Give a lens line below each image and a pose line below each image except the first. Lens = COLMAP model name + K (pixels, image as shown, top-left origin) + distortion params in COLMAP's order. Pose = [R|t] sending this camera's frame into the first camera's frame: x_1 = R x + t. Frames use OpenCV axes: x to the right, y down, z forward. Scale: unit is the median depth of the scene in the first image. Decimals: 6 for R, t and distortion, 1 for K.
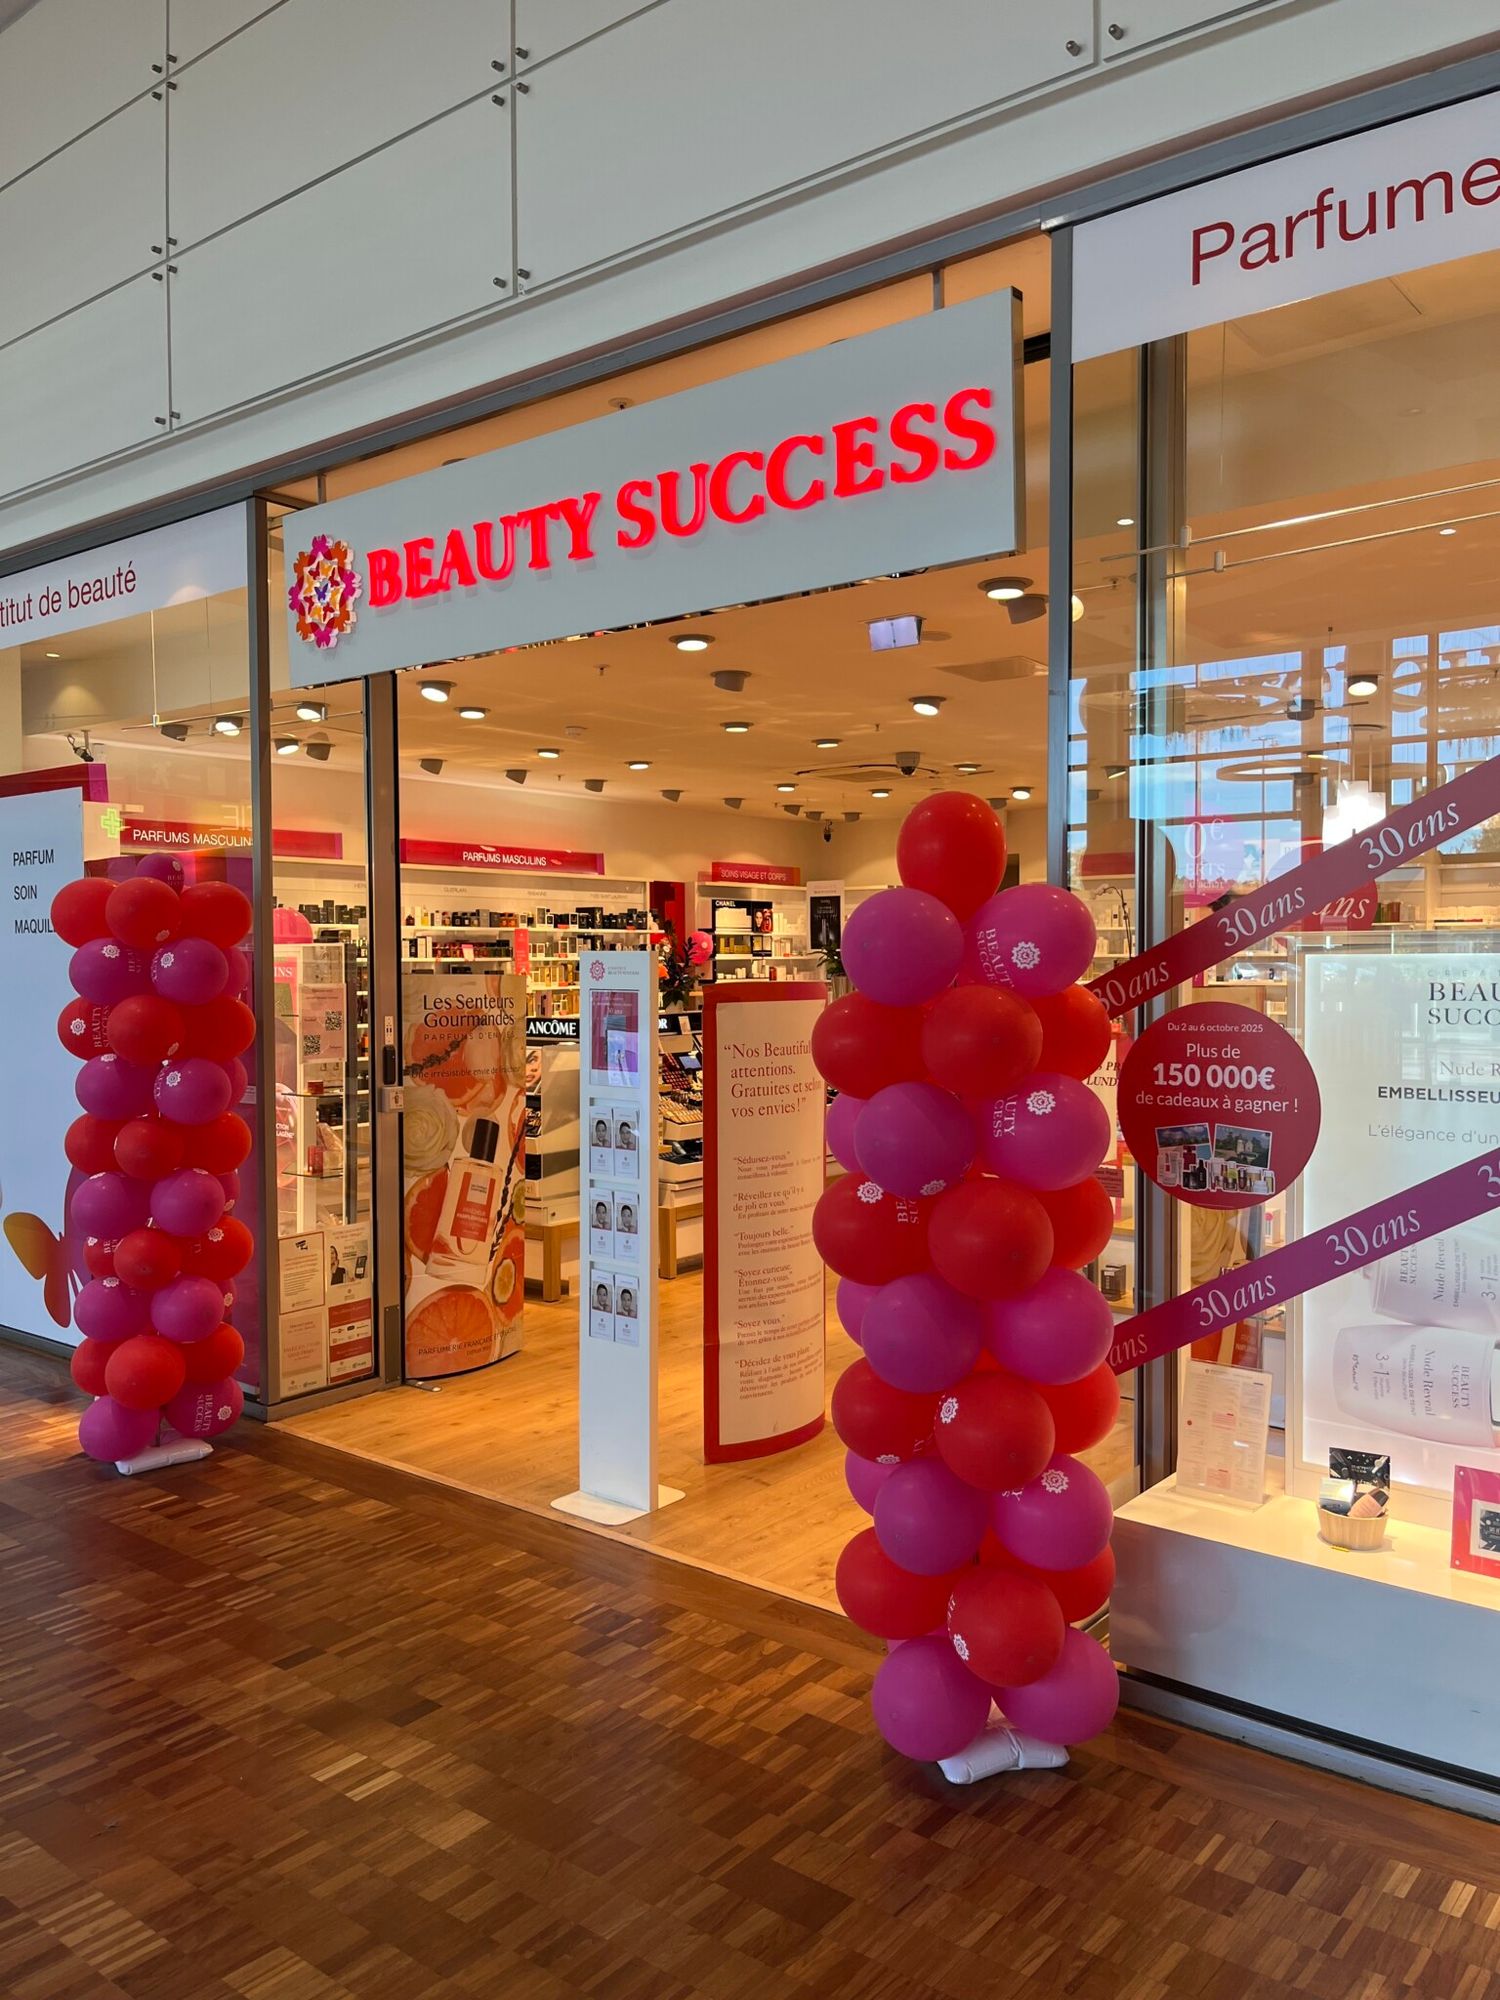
lens RADIAL K [[1511.5, 0, 750.1], [0, 1511.5, 1003.9], [0, 0, 1]] dist [0.002544, -0.005435]
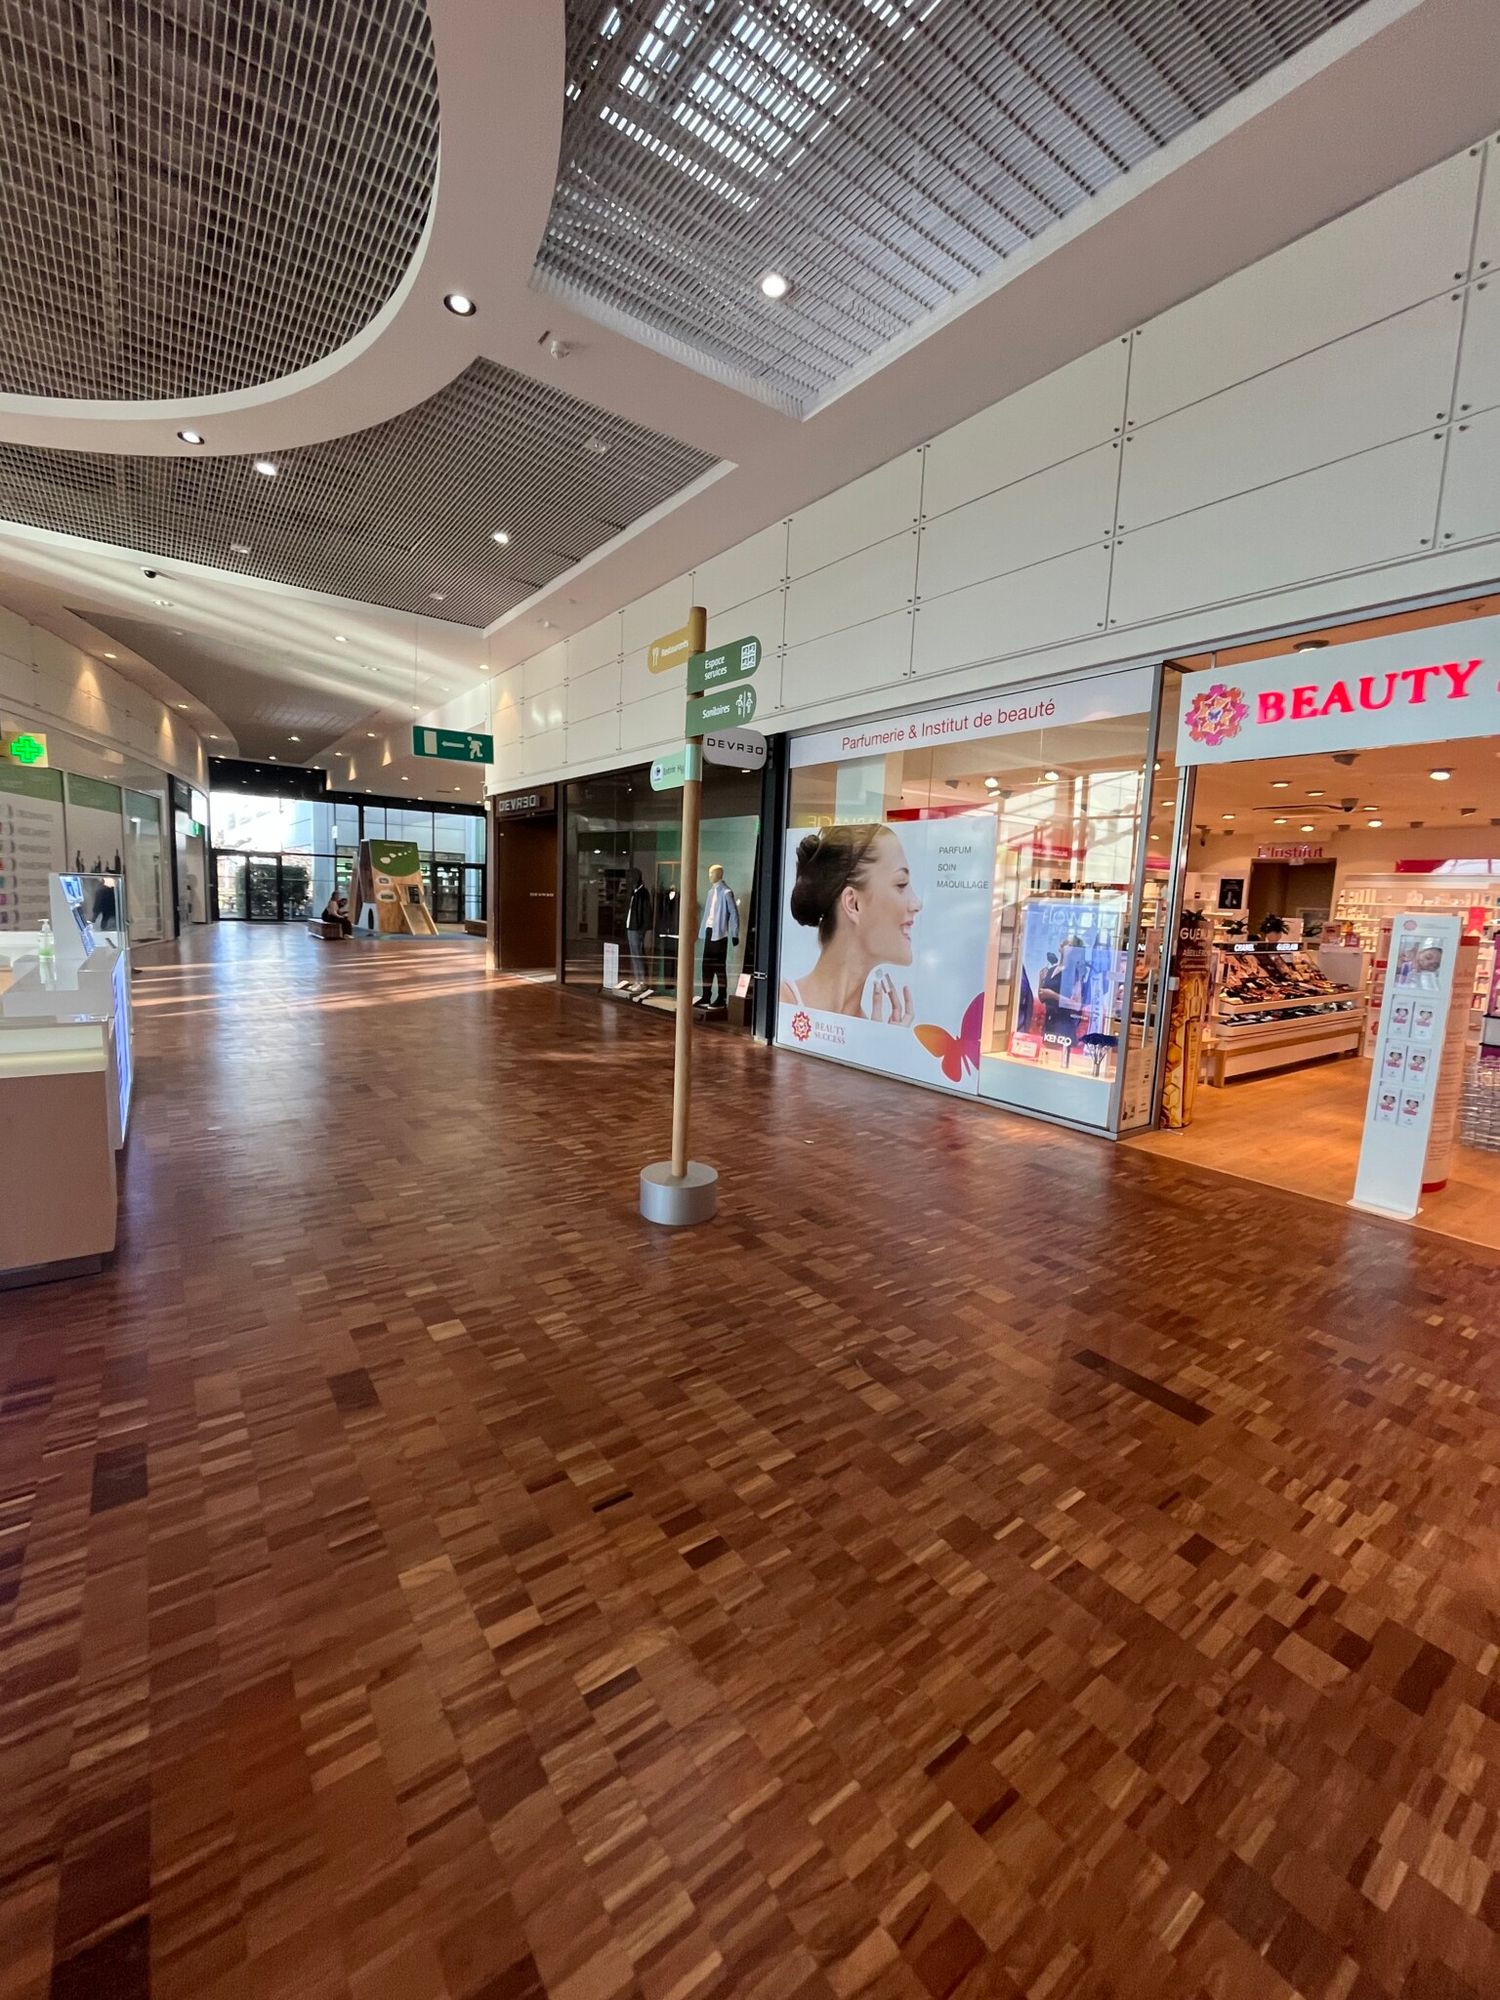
lens RADIAL K [[812.0, 0, 751.0], [0, 812.0, 990.0], [0, 0, 1]] dist [-0.001026, 0.000114]
pose [[0.965364, 0.073959, -0.250205, -0.582198], [-0.053779, 0.994794, 0.086557, 0.013457], [0.255304, -0.070103, 0.964316, -0.156654]]
